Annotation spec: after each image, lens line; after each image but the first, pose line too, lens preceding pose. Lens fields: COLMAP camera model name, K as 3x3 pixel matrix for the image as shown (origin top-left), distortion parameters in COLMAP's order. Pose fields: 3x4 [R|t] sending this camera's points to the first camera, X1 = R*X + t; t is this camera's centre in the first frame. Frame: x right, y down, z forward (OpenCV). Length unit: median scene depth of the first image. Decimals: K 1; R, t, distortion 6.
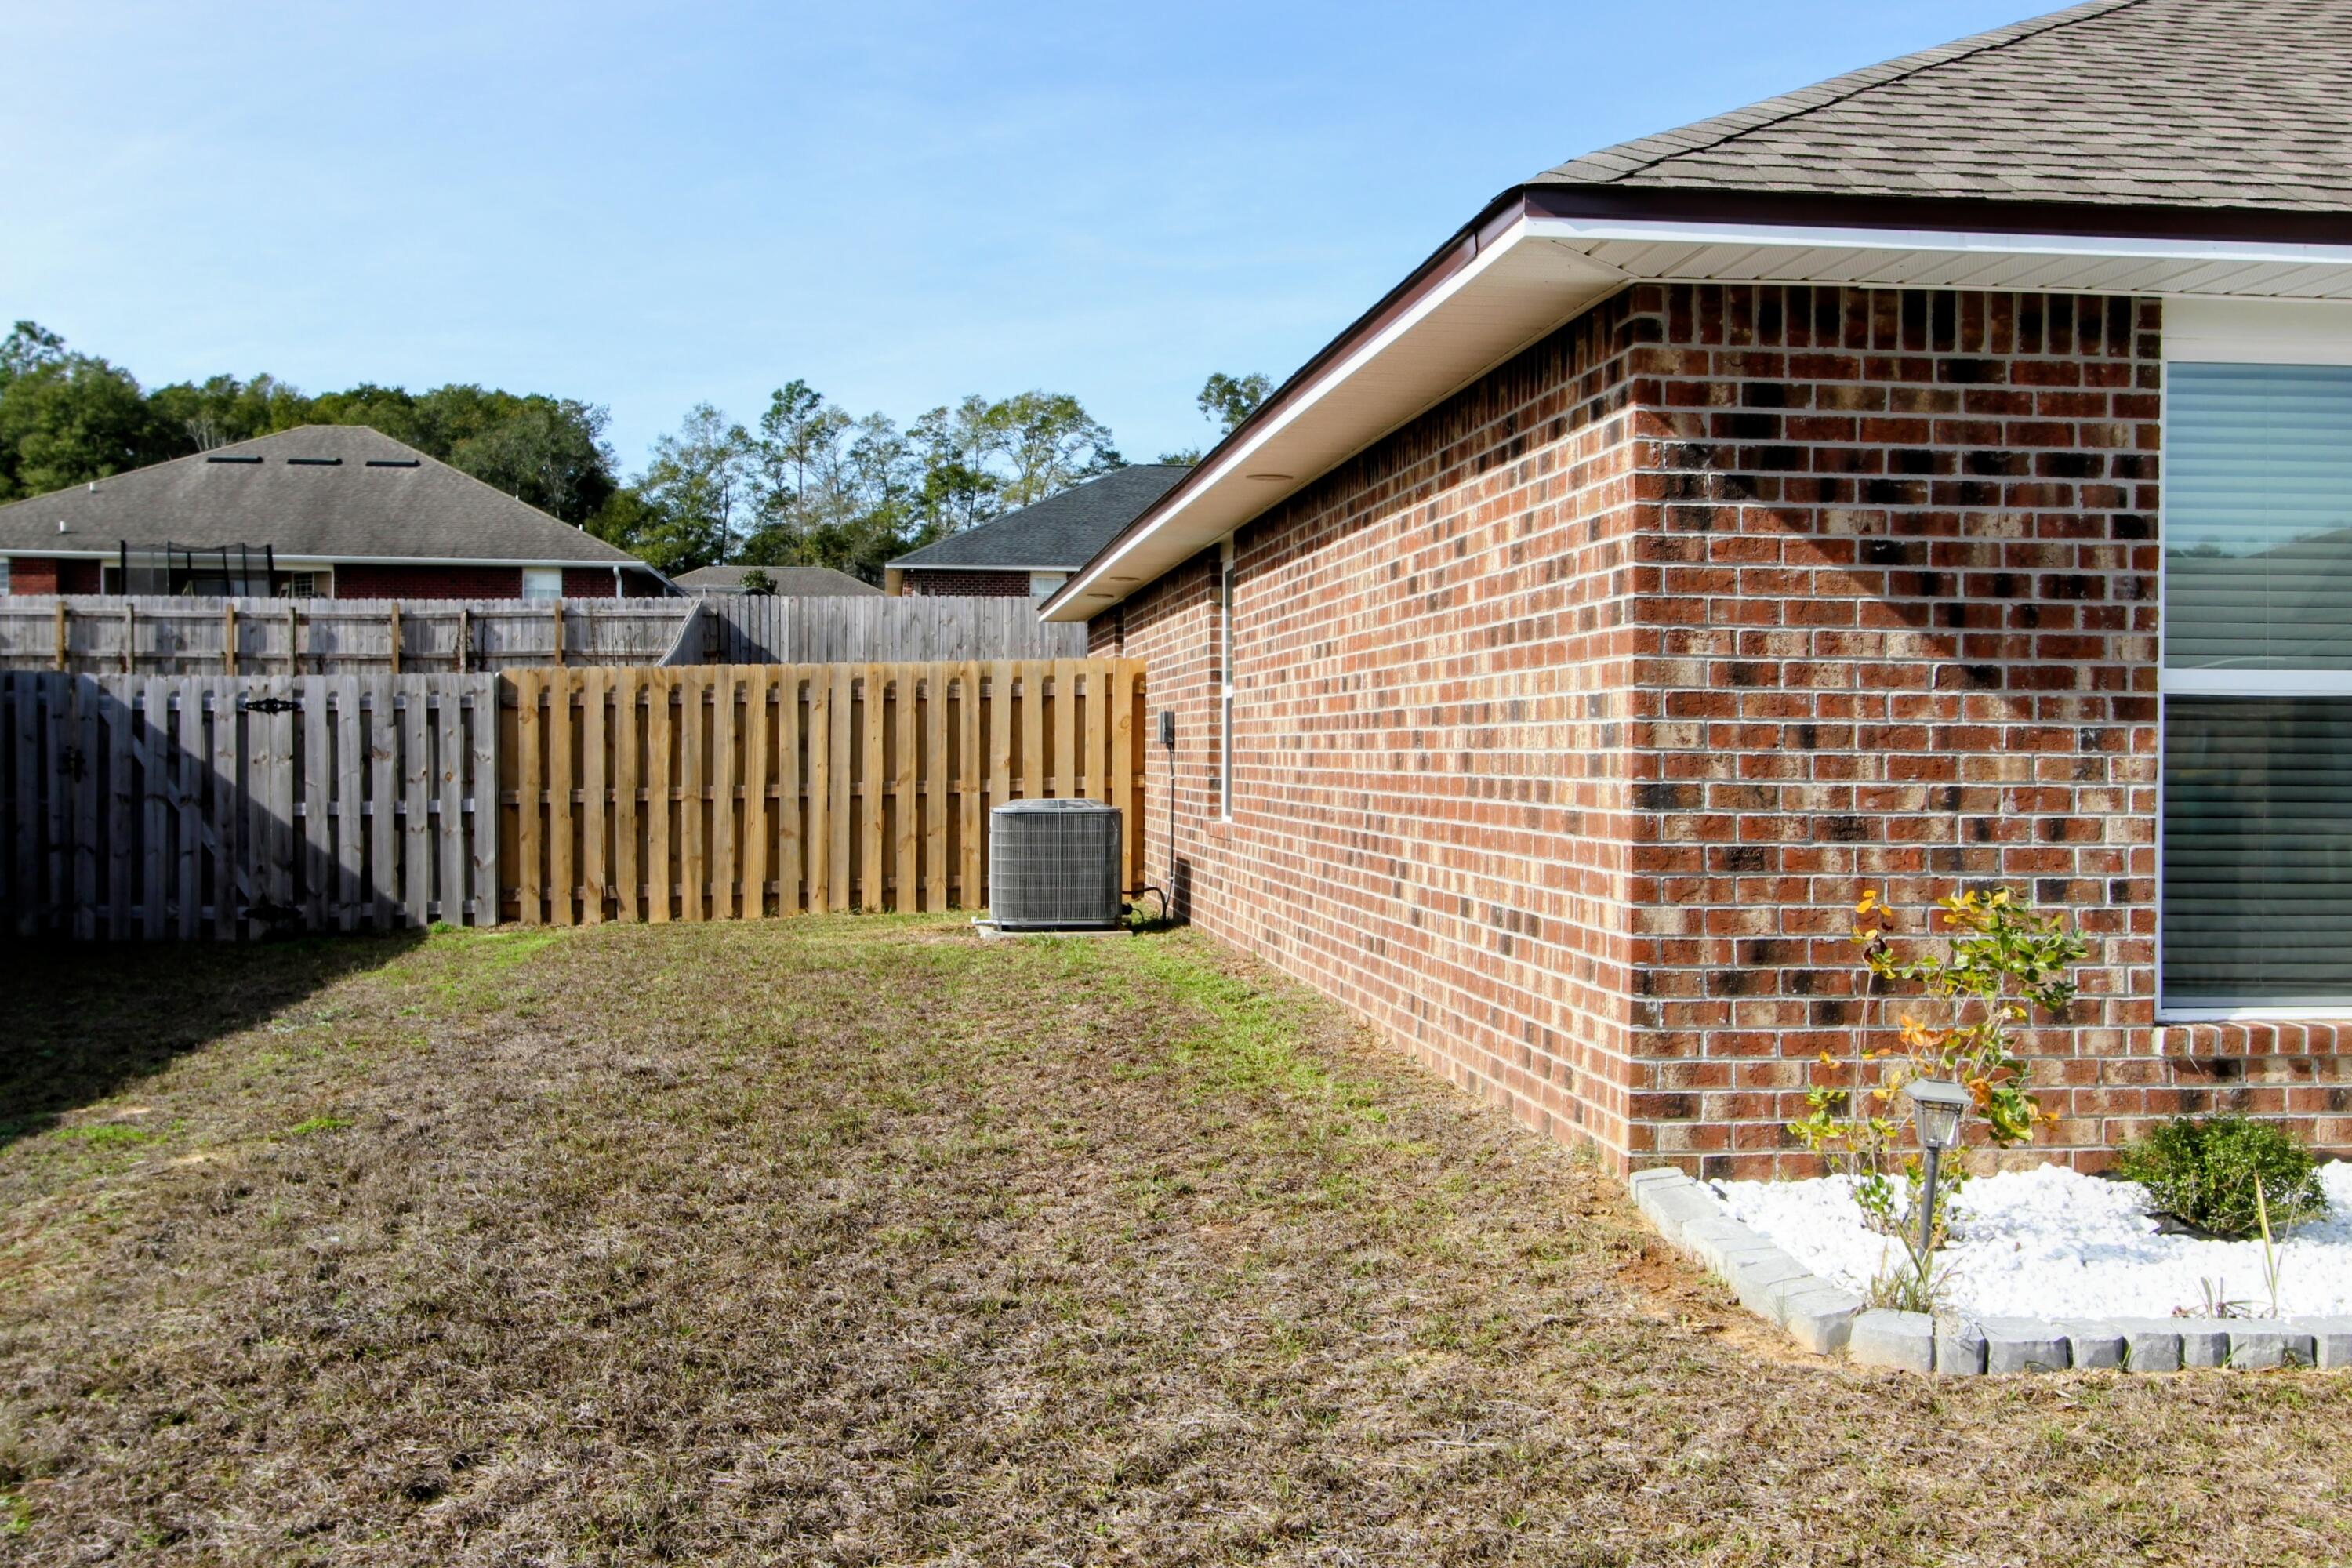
lens RADIAL K [[2386.9, 0, 1178.0], [0, 2386.9, 785.9], [0, 0, 1]] dist [-0.007666, 0.000000]
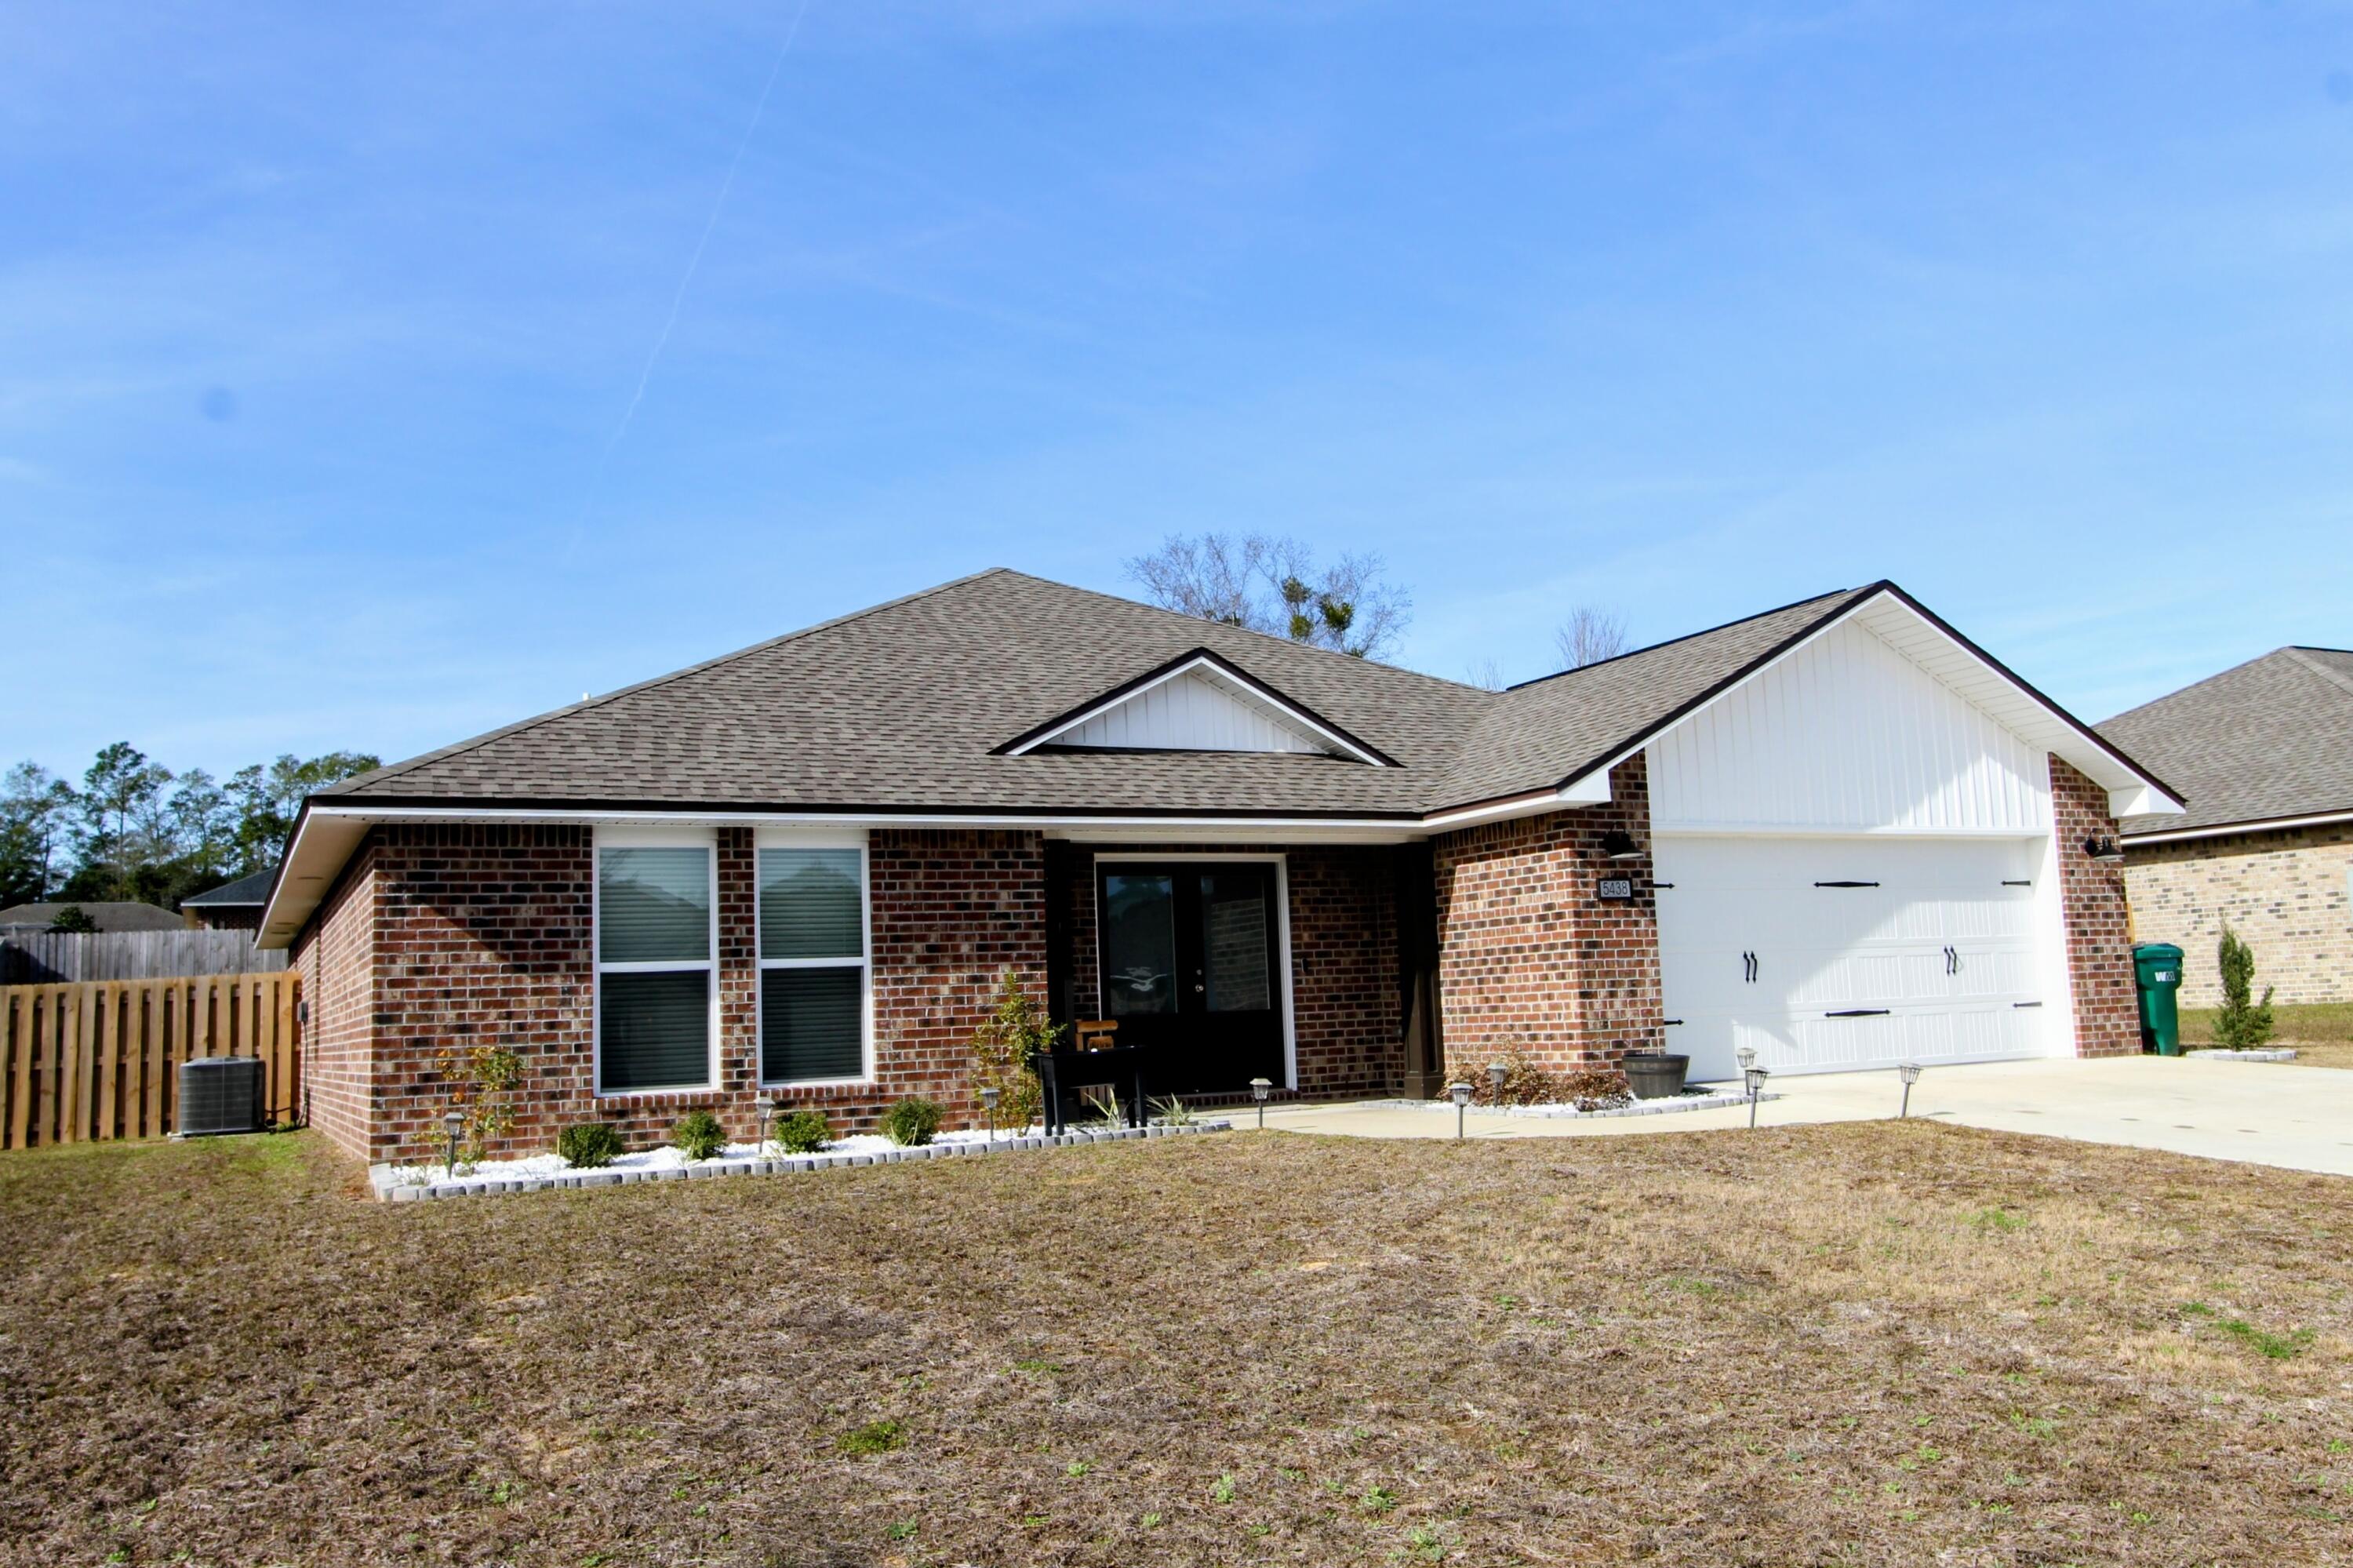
lens RADIAL K [[1888.1, 0, 1172.7], [0, 1888.1, 773.5], [0, 0, 1]] dist [-0.006222, 0.022642]
pose [[0.939546, -0.000821, 0.342421, 0.298499], [0.051977, 0.988752, -0.140244, 0.071336], [-0.338455, 0.149564, 0.929021, -1.216401]]
